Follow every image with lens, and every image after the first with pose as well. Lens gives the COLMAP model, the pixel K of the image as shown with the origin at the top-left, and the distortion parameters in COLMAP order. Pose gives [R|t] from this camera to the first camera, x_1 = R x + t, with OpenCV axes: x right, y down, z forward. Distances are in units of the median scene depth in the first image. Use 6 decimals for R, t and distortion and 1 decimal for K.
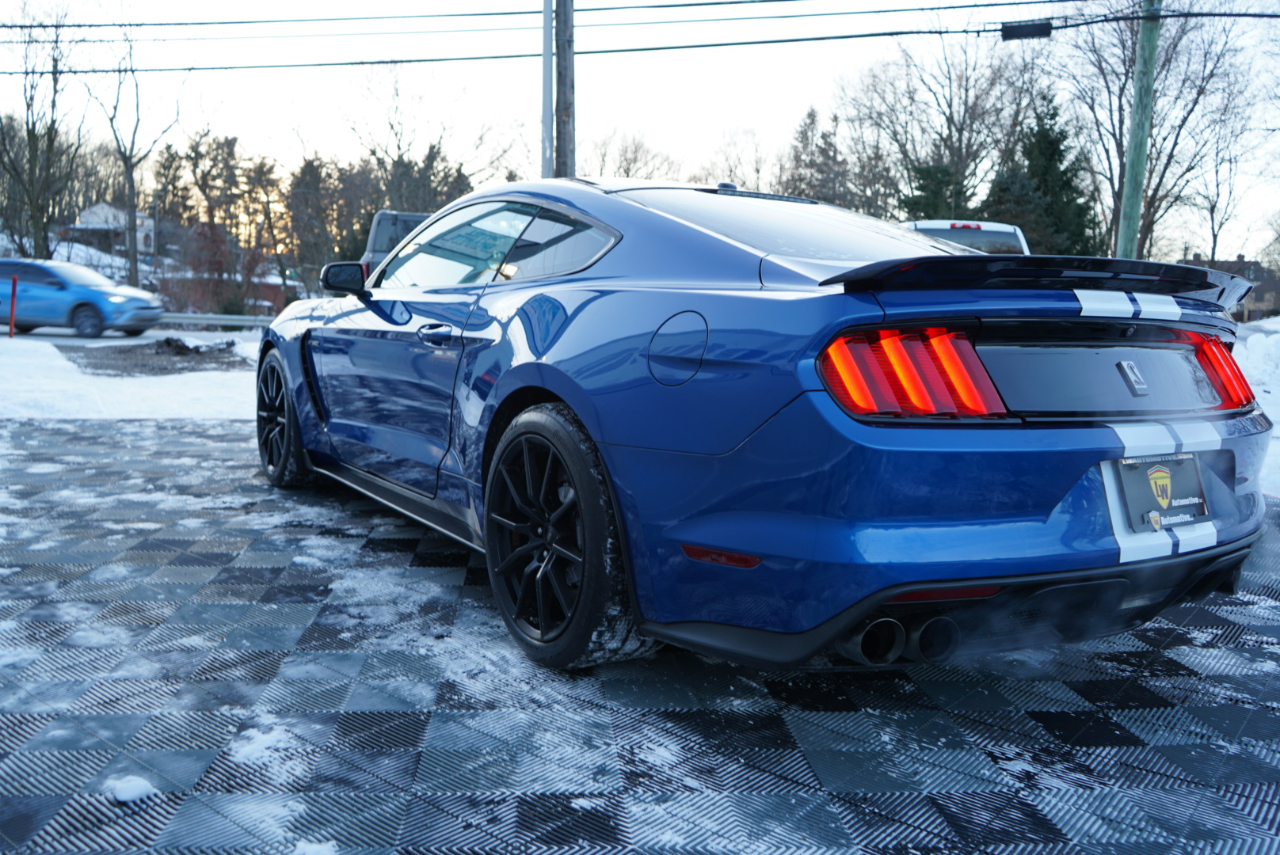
lens RADIAL K [[1023.0, 0, 640.0], [0, 1023.0, 427.5], [0, 0, 1]] dist [-0.002746, 0.001207]
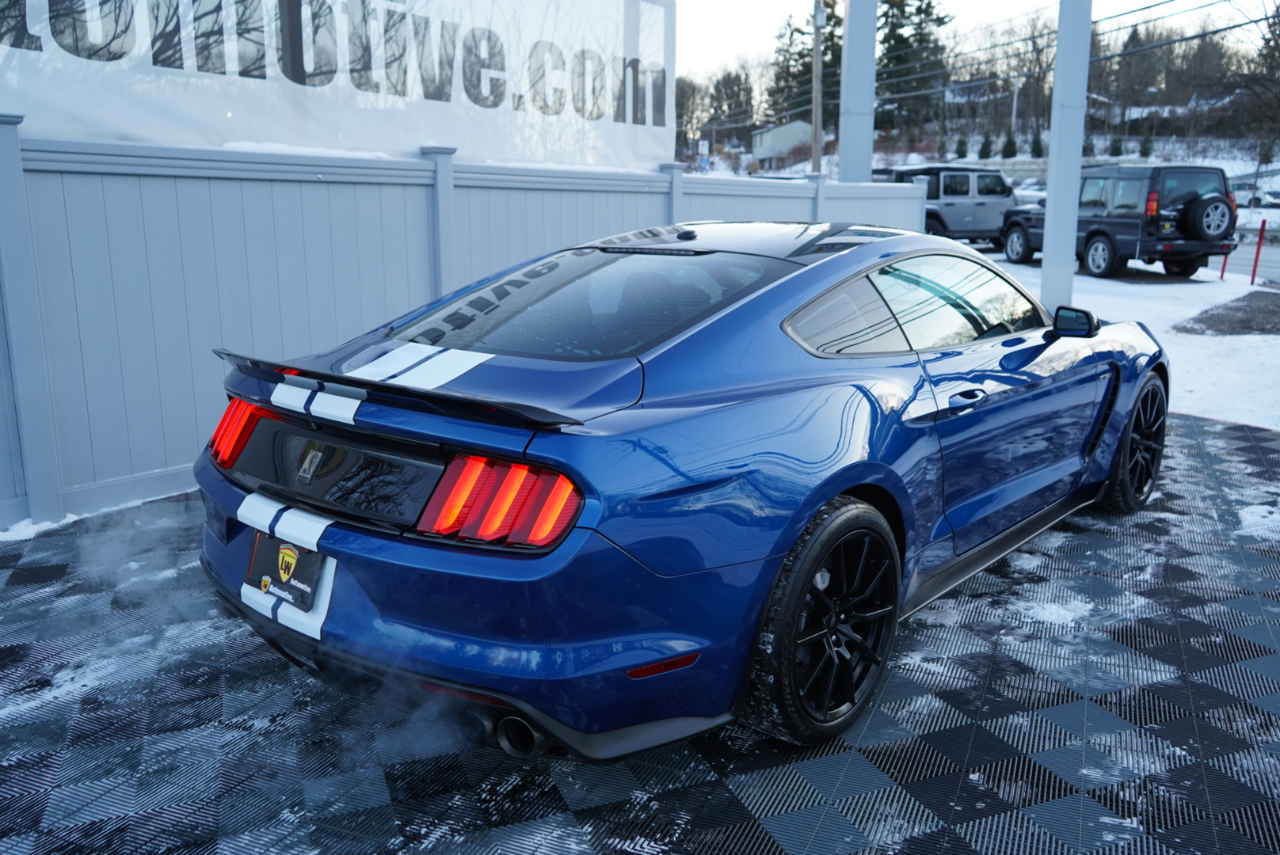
lens RADIAL K [[1026.1, 0, 641.8], [0, 1026.1, 425.0], [0, 0, 1]] dist [-0.004922, 0.005592]
pose [[0.264830, 0.171988, -0.948834, 1.344829], [-0.099185, 0.983606, 0.150607, -0.246103], [0.959181, 0.054224, 0.277547, 0.842437]]
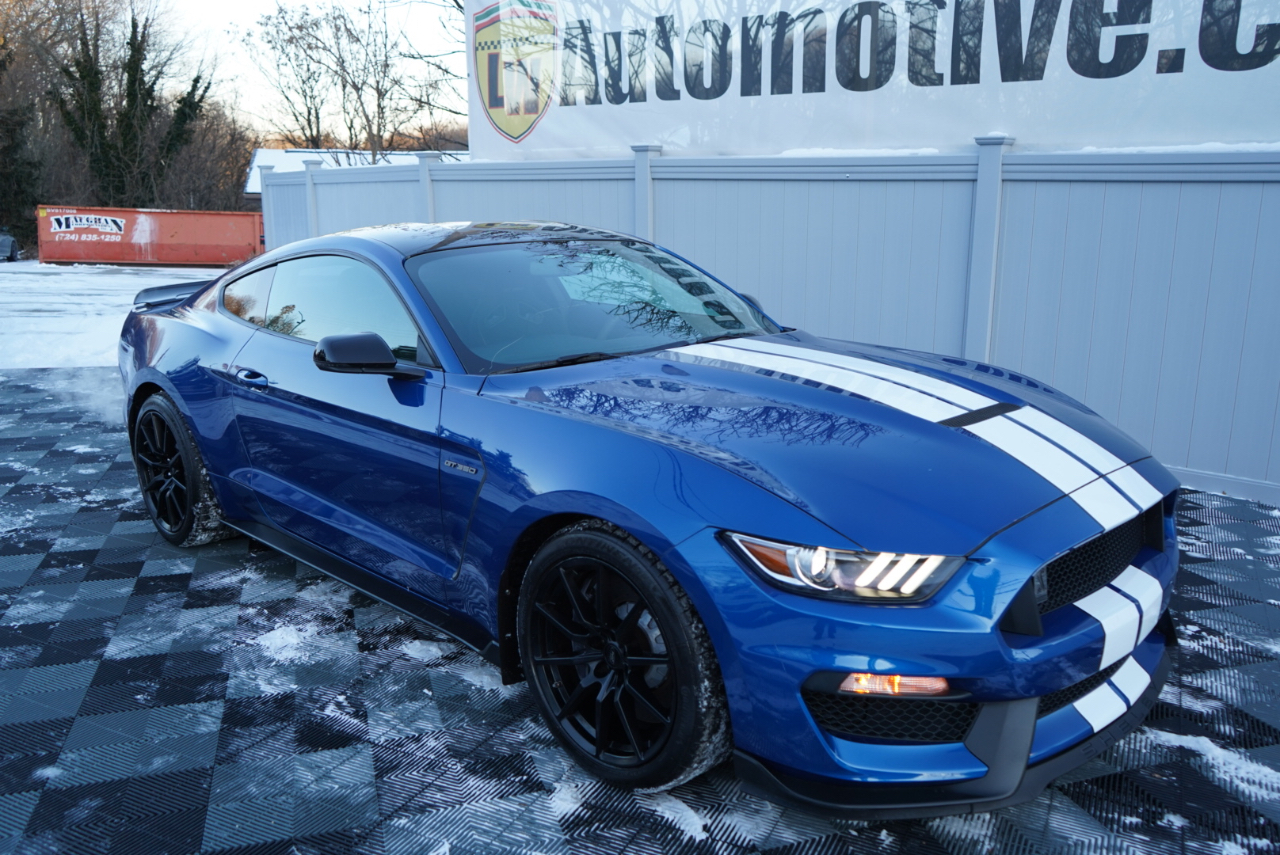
lens RADIAL K [[1033.8, 0, 634.3], [0, 1033.8, 418.9], [0, 0, 1]] dist [-0.002801, 0.003370]
pose [[-0.978245, 0.013117, -0.207039, 0.091773], [-0.053419, 0.948418, 0.312490, -0.535555], [0.200459, 0.316752, -0.927084, 2.929808]]
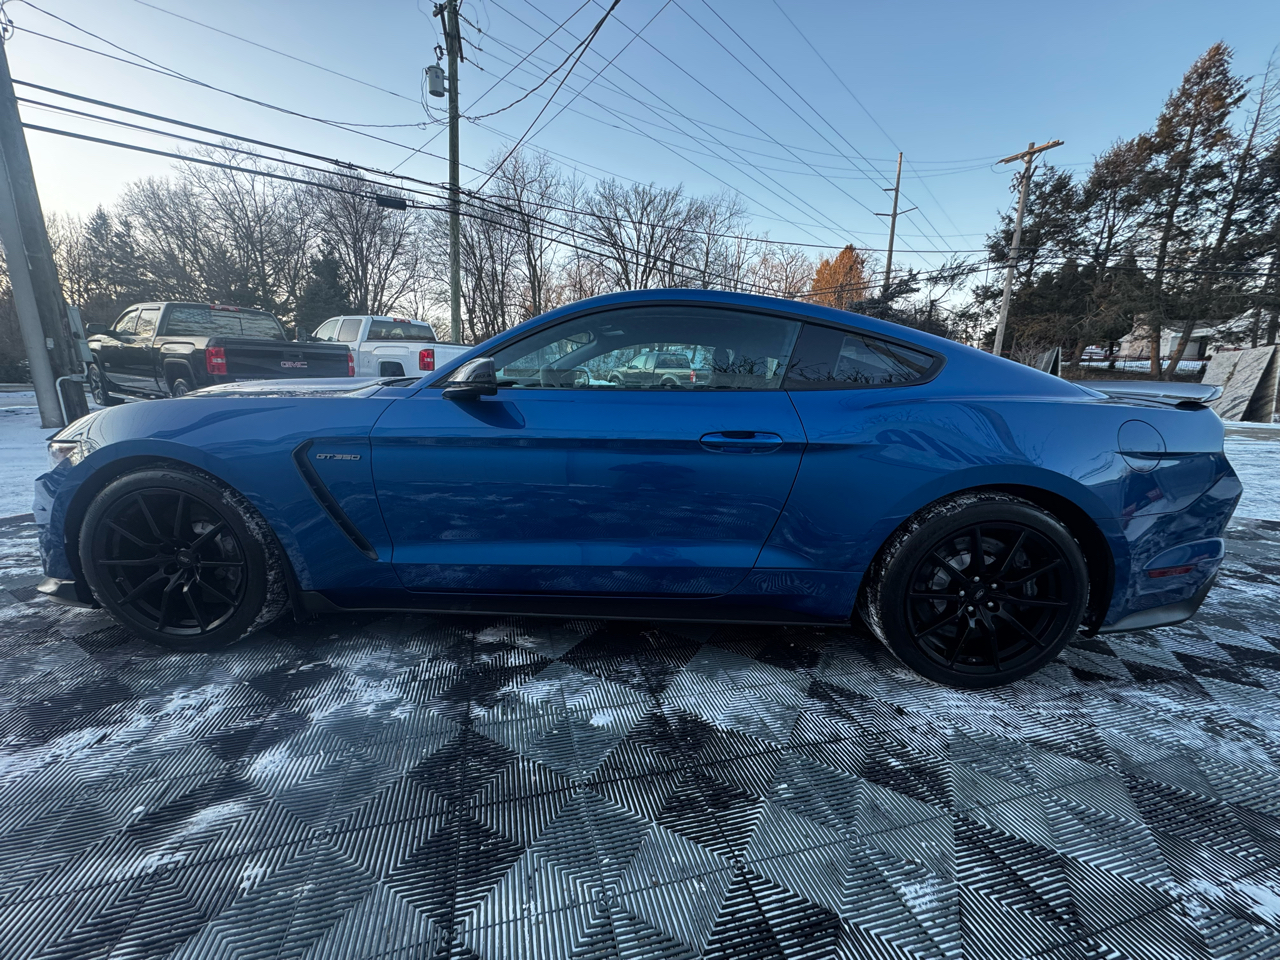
lens RADIAL K [[504.8, 0, 640.0], [0, 504.8, 480.0], [0, 0, 1]] dist [-0.000469, -0.000067]
pose [[0.575781, -0.179181, 0.797728, -0.782720], [0.088890, 0.983626, 0.156778, -0.167152], [-0.812758, -0.019359, 0.582280, 0.935490]]
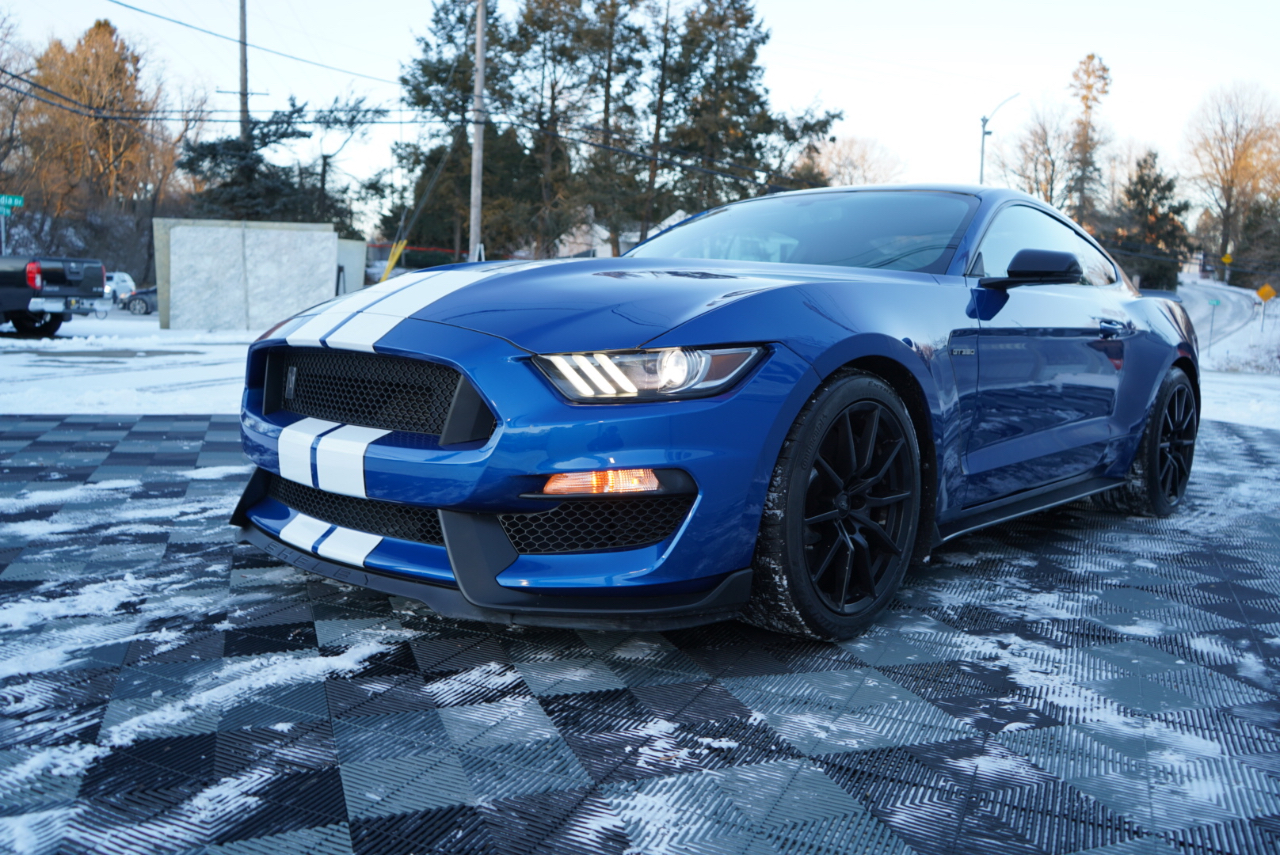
lens RADIAL K [[1033.8, 0, 634.3], [0, 1033.8, 418.9], [0, 0, 1]] dist [-0.002801, 0.003370]
pose [[-0.246024, -0.133704, 0.959998, -1.457783], [0.071709, 0.985215, 0.155594, -0.253396], [-0.966607, 0.107121, -0.232799, 2.162412]]
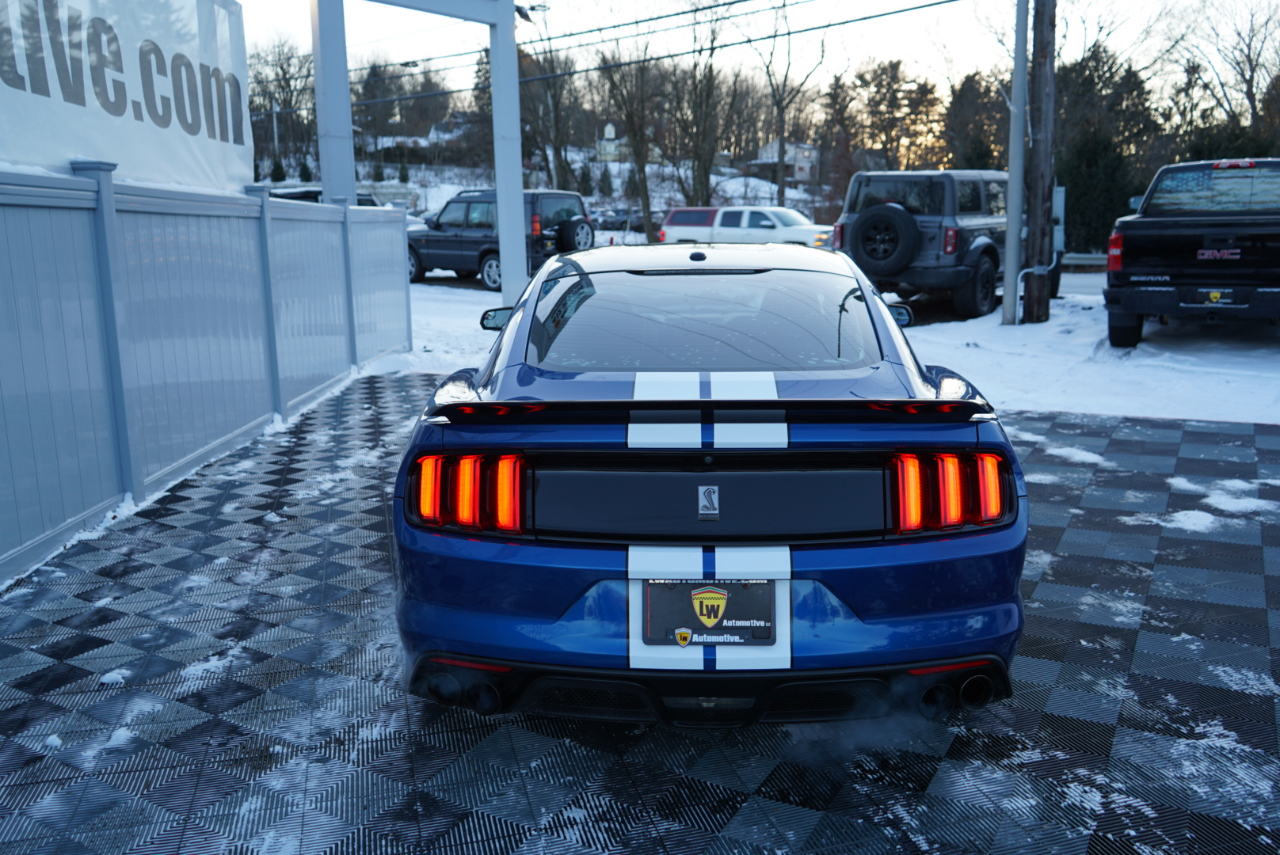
lens RADIAL K [[1023.0, 0, 640.0], [0, 1023.0, 427.5], [0, 0, 1]] dist [-0.002746, 0.001207]
pose [[0.816090, 0.074165, -0.573147, 0.847464], [-0.029209, 0.995757, 0.087262, -0.180421], [0.577187, -0.054473, 0.814793, 0.062037]]
